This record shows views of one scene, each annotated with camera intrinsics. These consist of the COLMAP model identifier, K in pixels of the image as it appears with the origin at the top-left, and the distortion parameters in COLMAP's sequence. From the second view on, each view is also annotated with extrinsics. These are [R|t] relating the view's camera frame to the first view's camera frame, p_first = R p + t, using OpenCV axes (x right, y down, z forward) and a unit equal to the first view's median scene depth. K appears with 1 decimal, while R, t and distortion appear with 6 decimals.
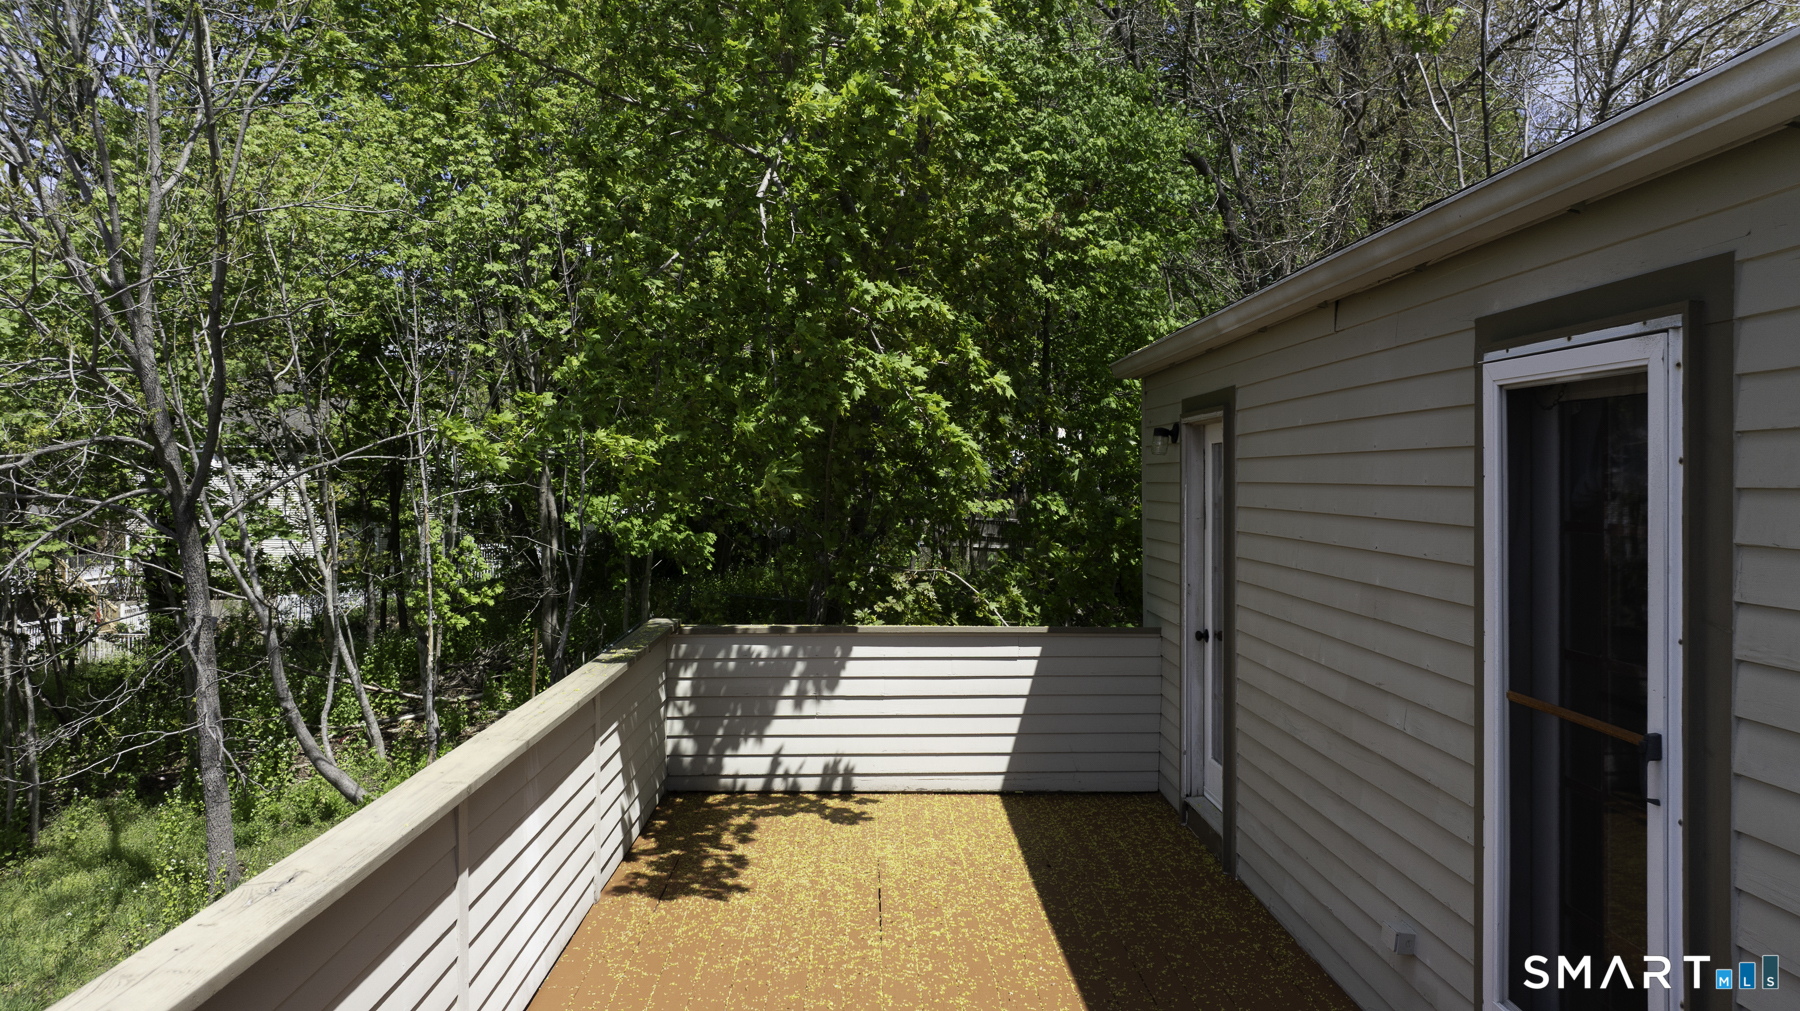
lens RADIAL K [[1289.2, 0, 901.1], [0, 1289.2, 471.5], [0, 0, 1]] dist [-0.004370, -0.002605]
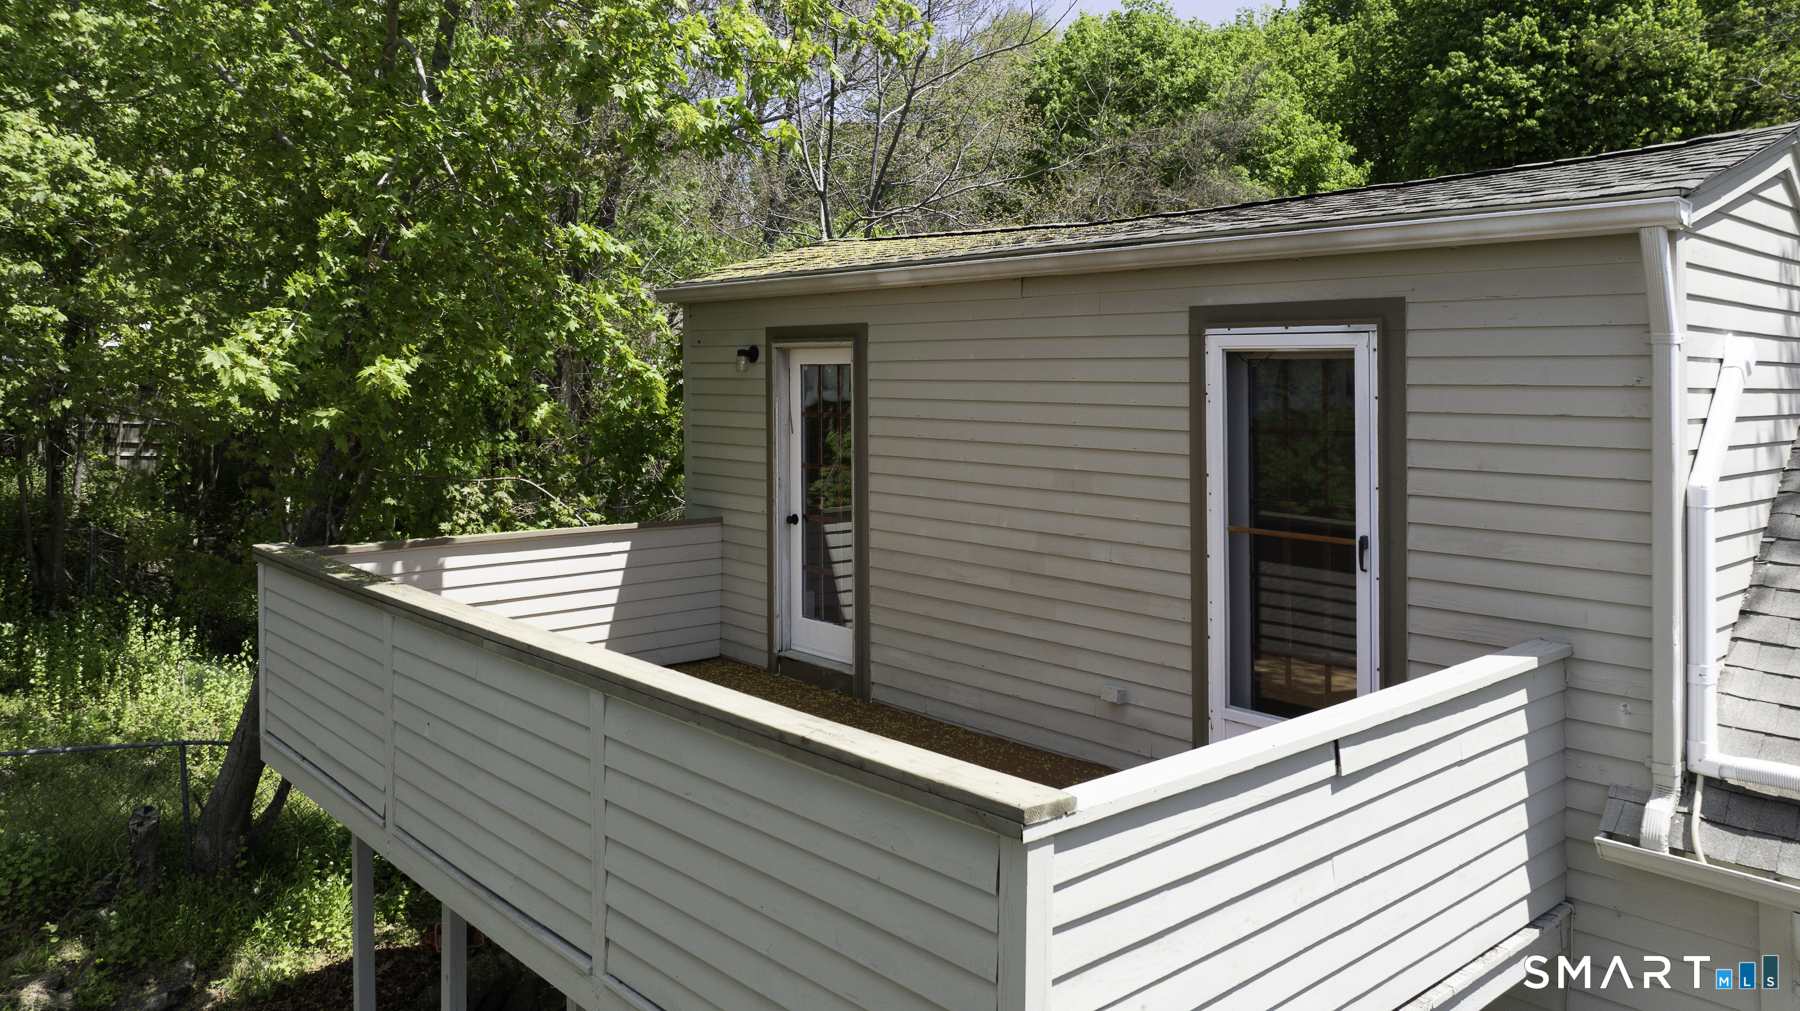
lens RADIAL K [[1302.6, 0, 931.8], [0, 1302.6, 381.3], [0, 0, 1]] dist [-0.000620, 0.000003]
pose [[0.749284, -0.001205, 0.662248, -1.090843], [-0.007860, 0.999912, 0.010712, -0.043458], [-0.662202, -0.013231, 0.749208, -0.053869]]
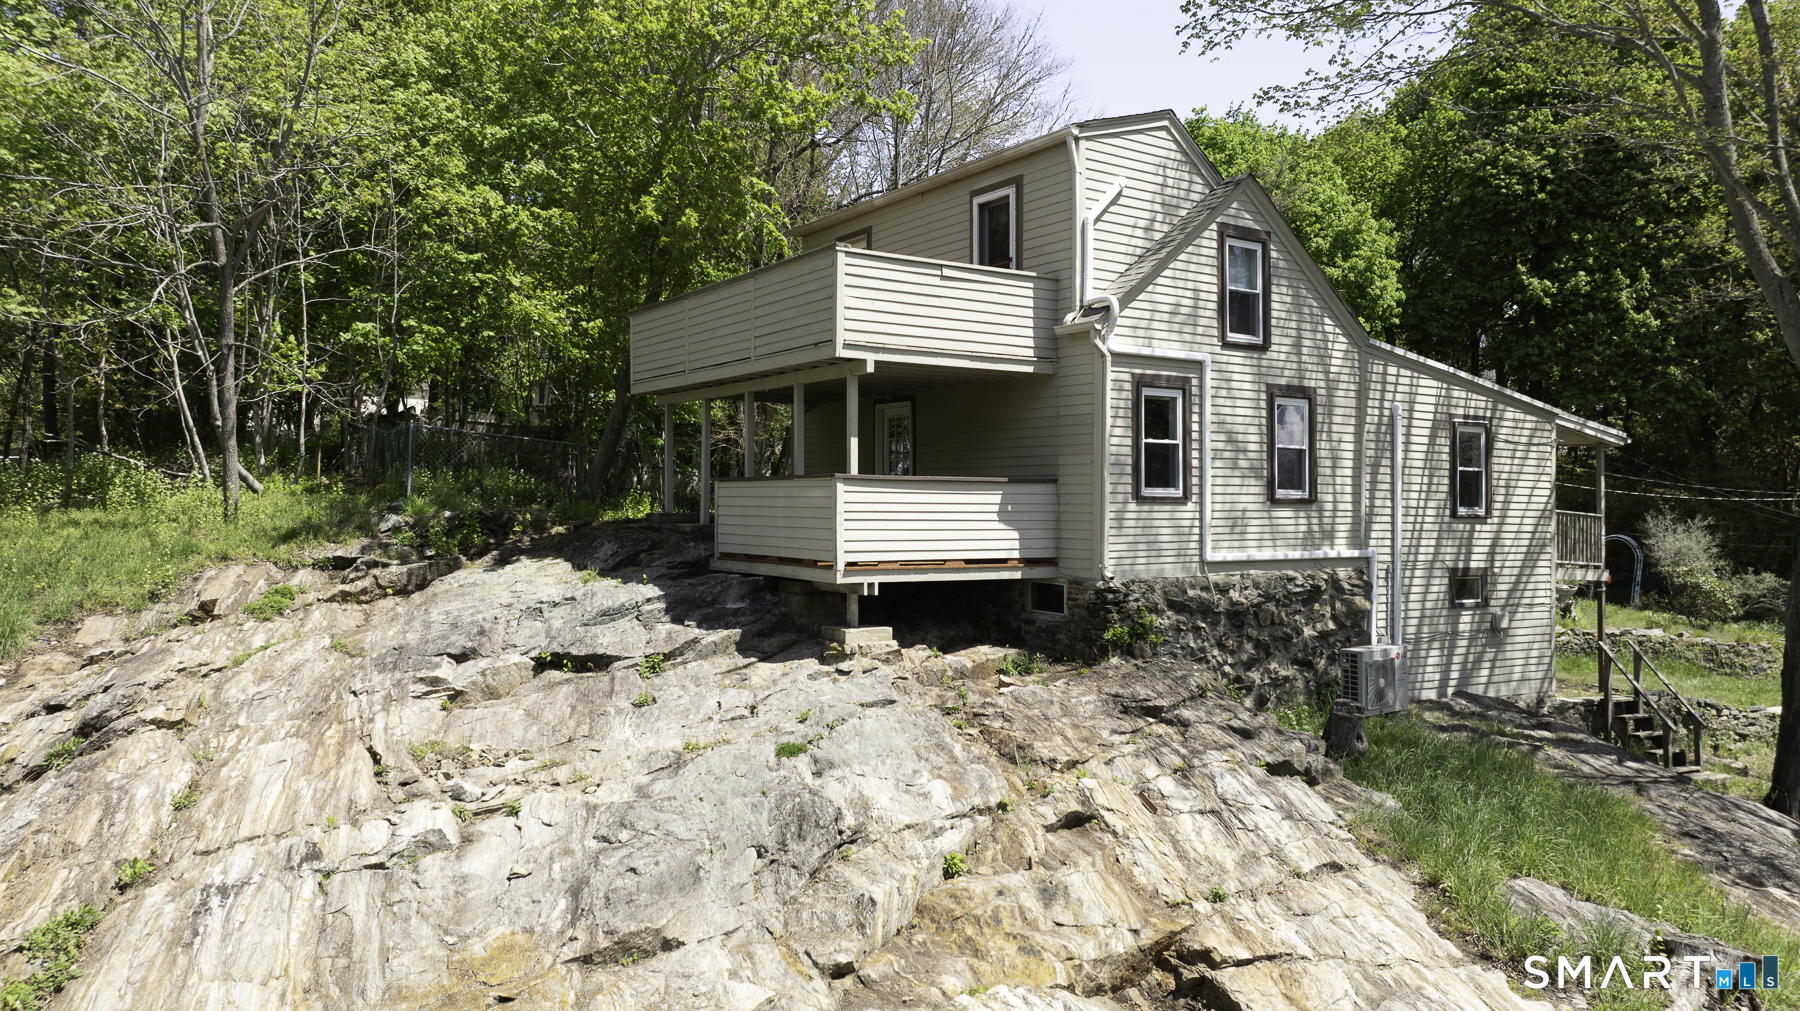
lens RADIAL K [[1281.4, 0, 900.0], [0, 1281.4, 505.5], [0, 0, 1]] dist [-0.004425, -0.001586]
pose [[0.847660, 0.006211, 0.530503, -2.551919], [-0.013390, 0.999863, 0.009689, 1.125410], [-0.530371, -0.015316, 0.847628, -3.220208]]
